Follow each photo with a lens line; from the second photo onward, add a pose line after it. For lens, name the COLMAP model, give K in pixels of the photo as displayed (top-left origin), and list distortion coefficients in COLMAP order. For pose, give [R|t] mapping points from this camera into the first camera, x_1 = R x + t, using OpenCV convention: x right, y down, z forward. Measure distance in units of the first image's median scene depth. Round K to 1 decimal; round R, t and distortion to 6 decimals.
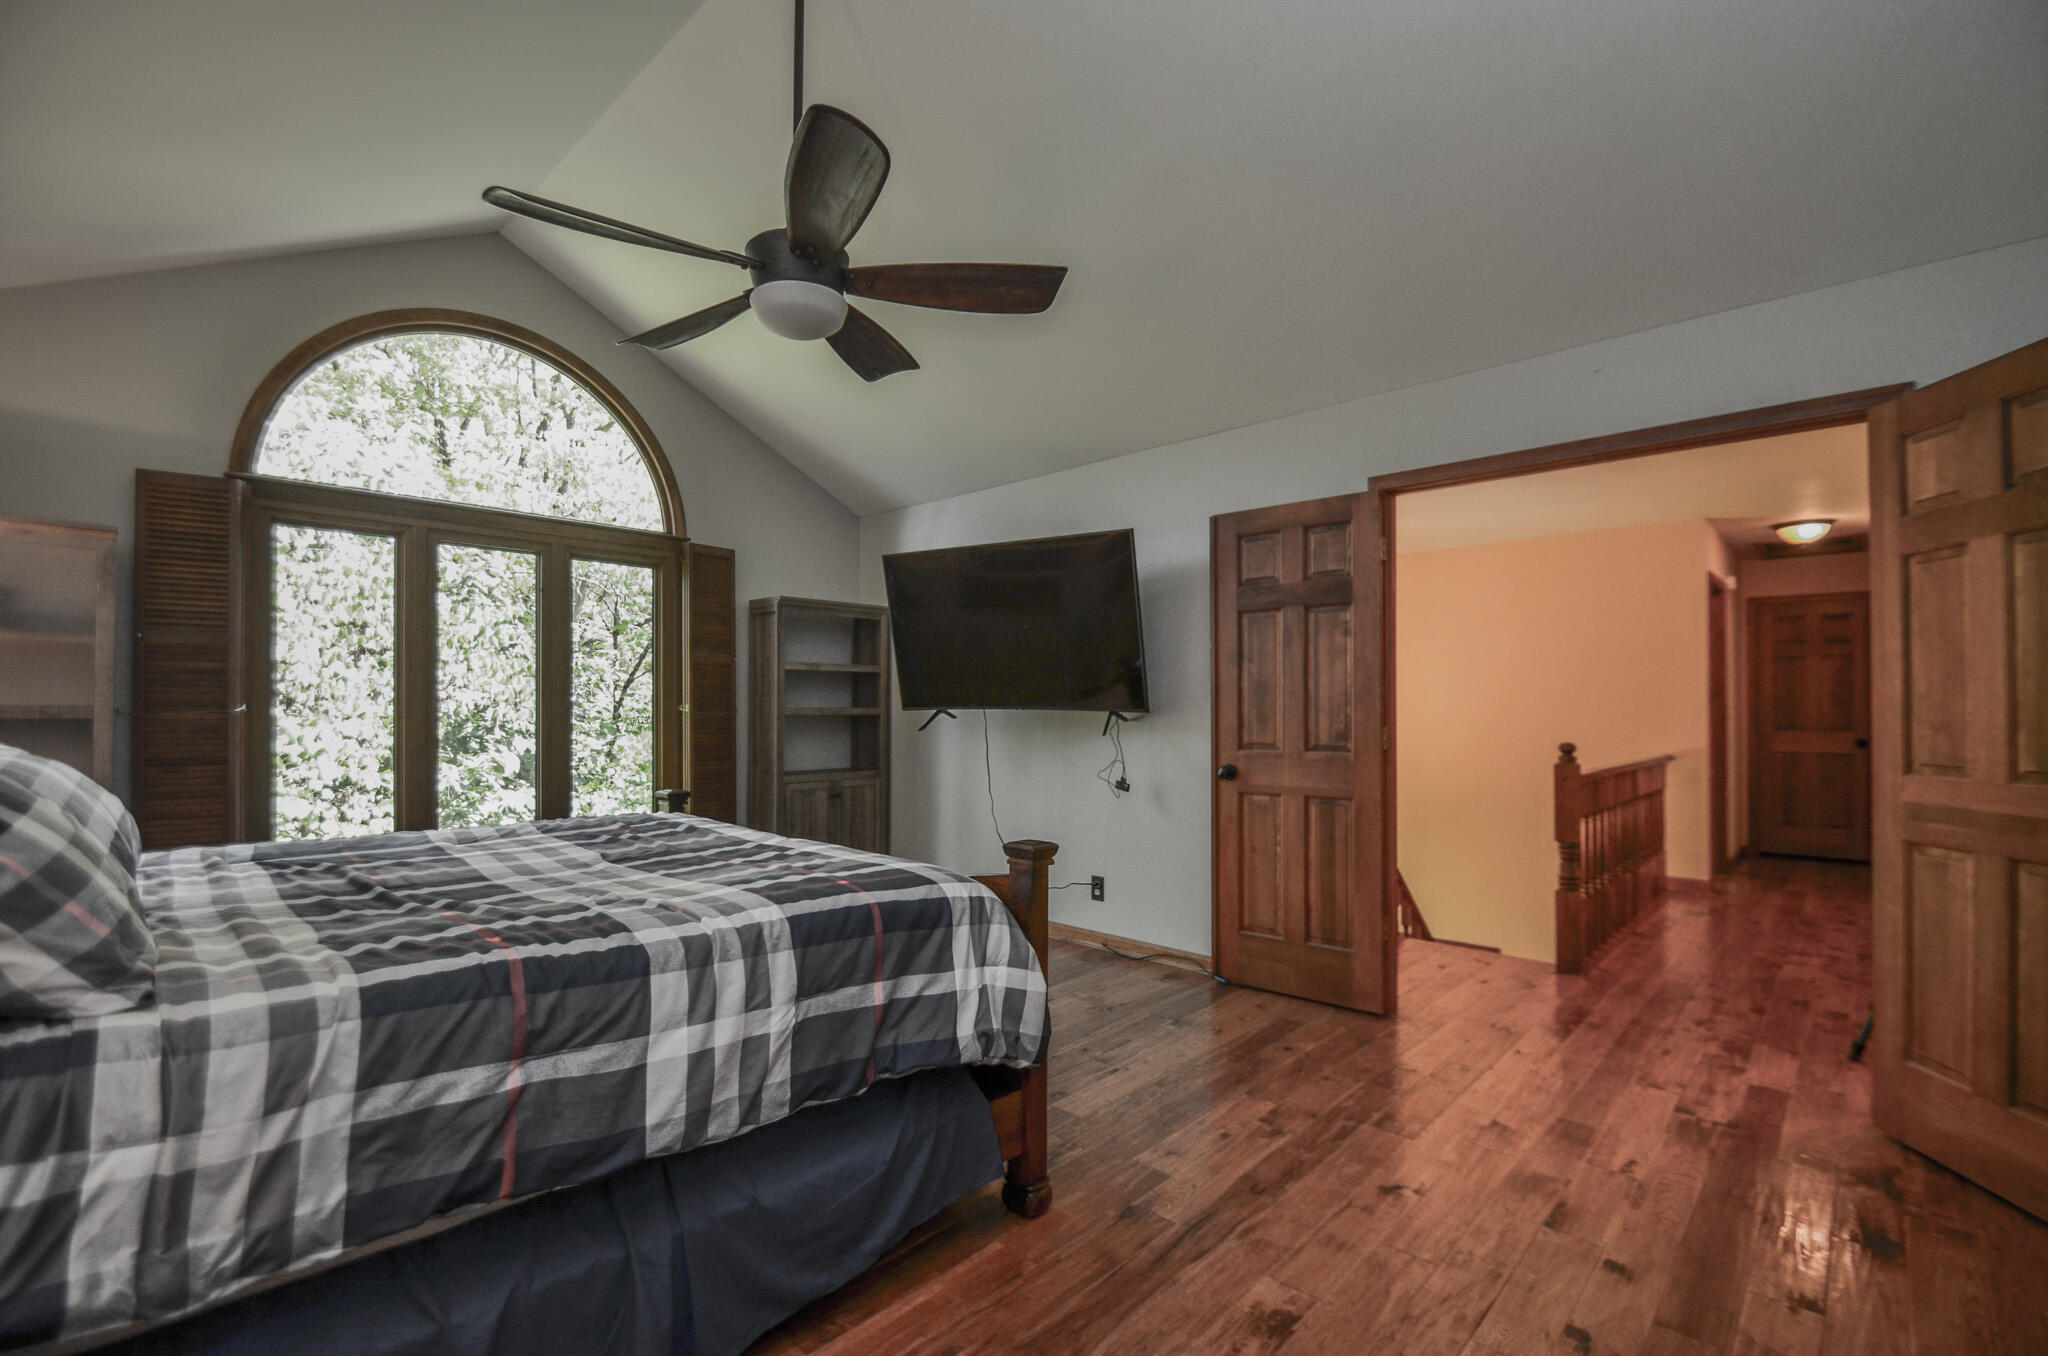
lens RADIAL K [[883.3, 0, 1024.0], [0, 883.3, 685.9], [0, 0, 1]] dist [0.000113, -0.000730]
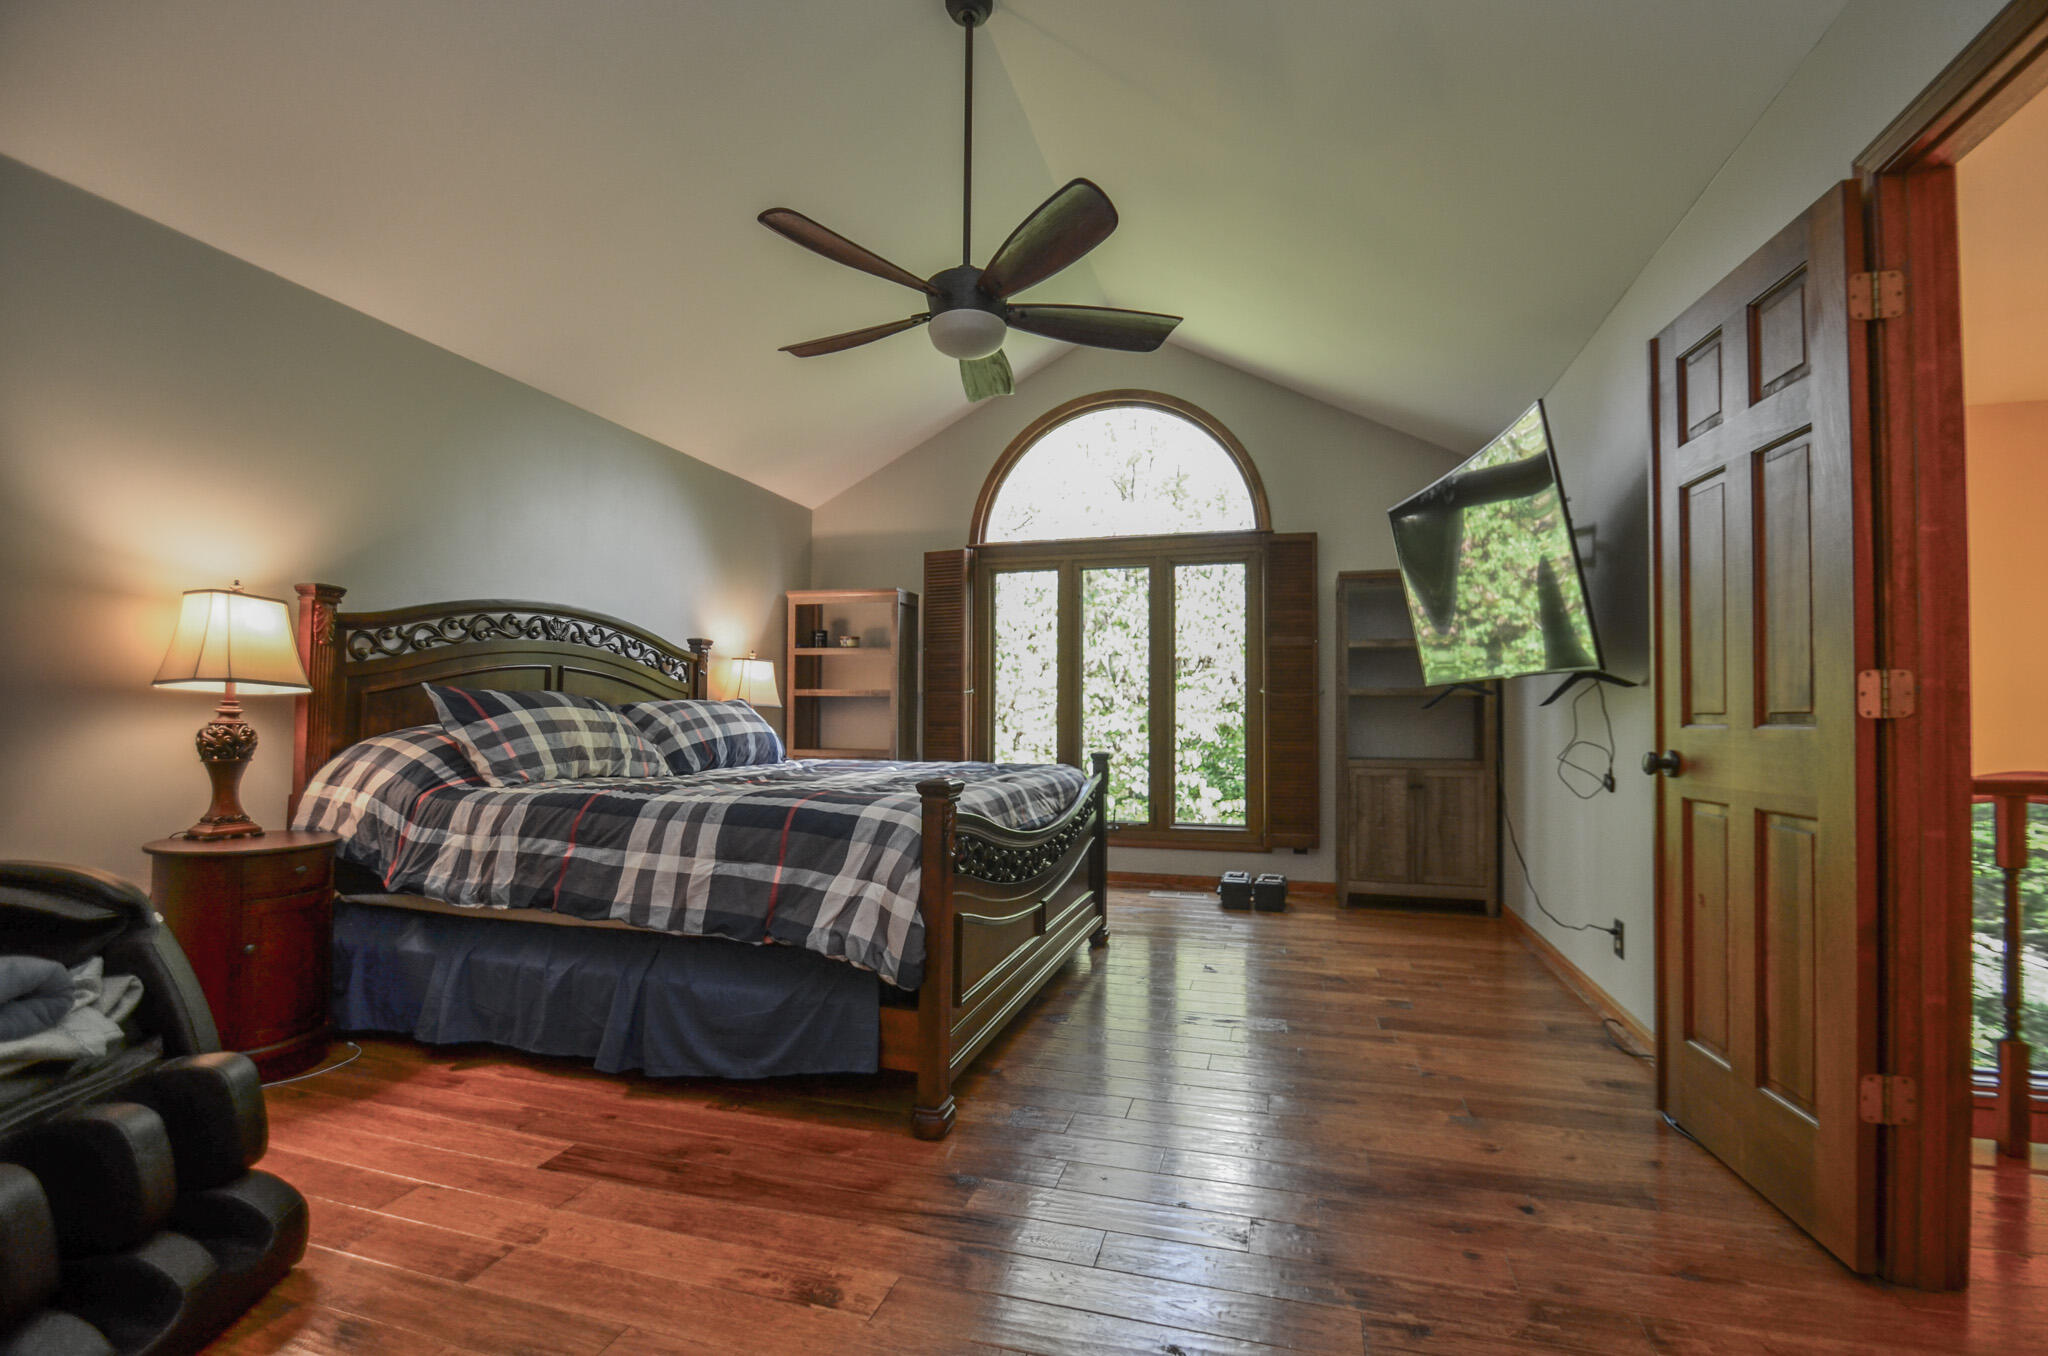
lens RADIAL K [[883.3, 0, 1060.9], [0, 883.3, 698.1], [0, 0, 1]] dist [0.000113, -0.000730]
pose [[0.478347, -0.017710, -0.877992, 1.127742], [0.016832, 0.999798, -0.010996, 0.109777], [0.878009, -0.009518, 0.478549, 0.728322]]
